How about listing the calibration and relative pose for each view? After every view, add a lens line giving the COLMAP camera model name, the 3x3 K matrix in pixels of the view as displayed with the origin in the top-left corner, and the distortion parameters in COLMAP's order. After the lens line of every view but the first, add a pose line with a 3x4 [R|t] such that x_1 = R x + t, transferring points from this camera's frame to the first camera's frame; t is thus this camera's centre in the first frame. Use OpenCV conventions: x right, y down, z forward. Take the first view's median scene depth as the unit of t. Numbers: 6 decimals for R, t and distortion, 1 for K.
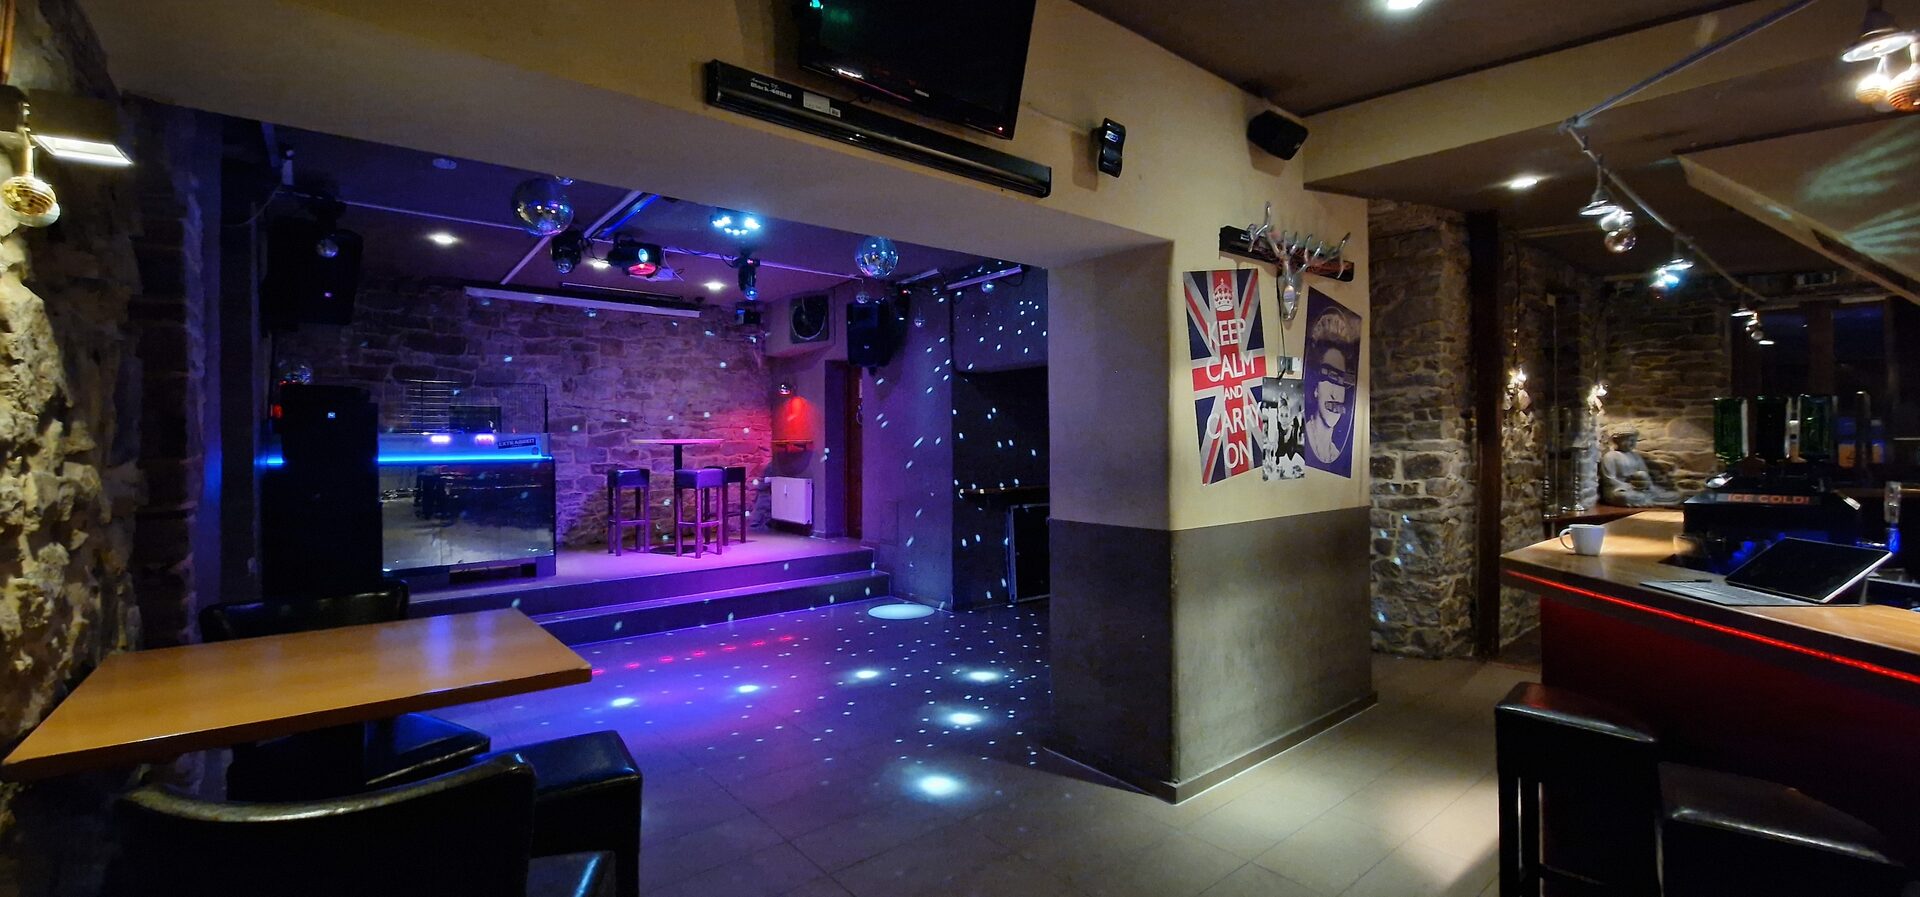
lens RADIAL K [[777.9, 0, 960.0], [0, 777.9, 448.5], [0, 0, 1]] dist [0.000148, 0.000015]
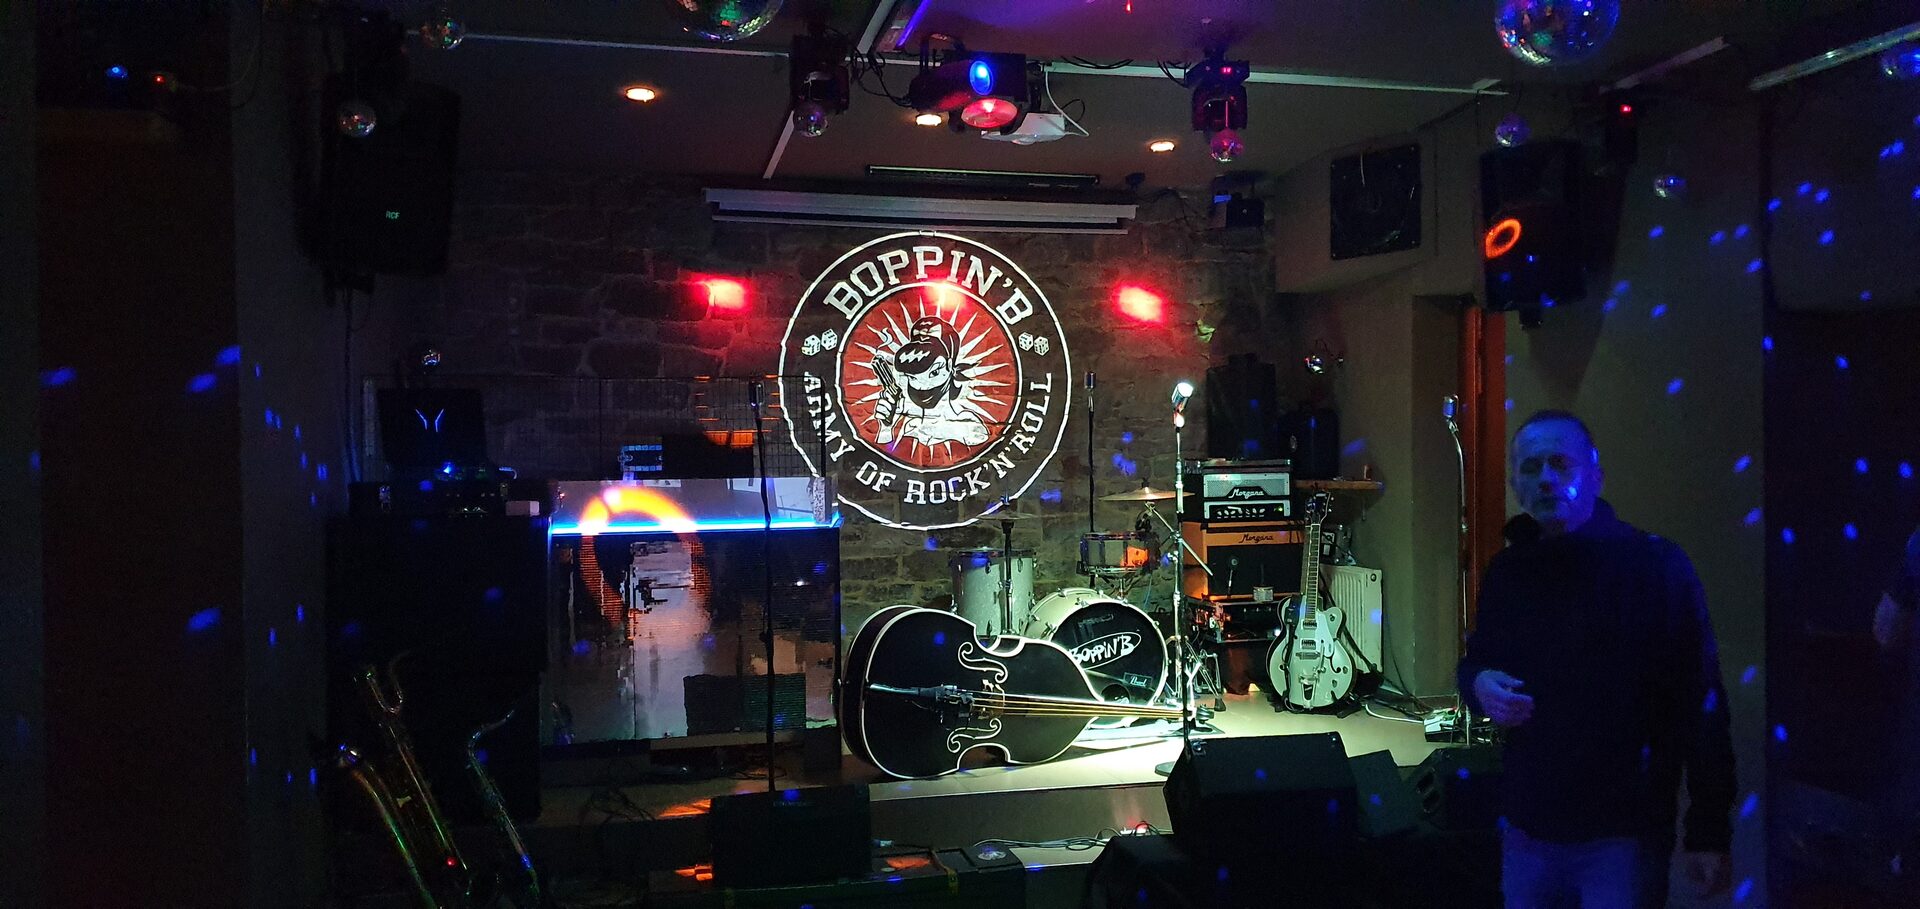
lens RADIAL K [[1590.7, 0, 960.0], [0, 1590.7, 454.5], [0, 0, 1]] dist [0.002169, -0.000508]
pose [[0.900775, -0.002794, -0.434278, -0.020466], [-0.003683, 0.999894, -0.014072, -0.016456], [0.434271, 0.014275, 0.900669, 0.126051]]
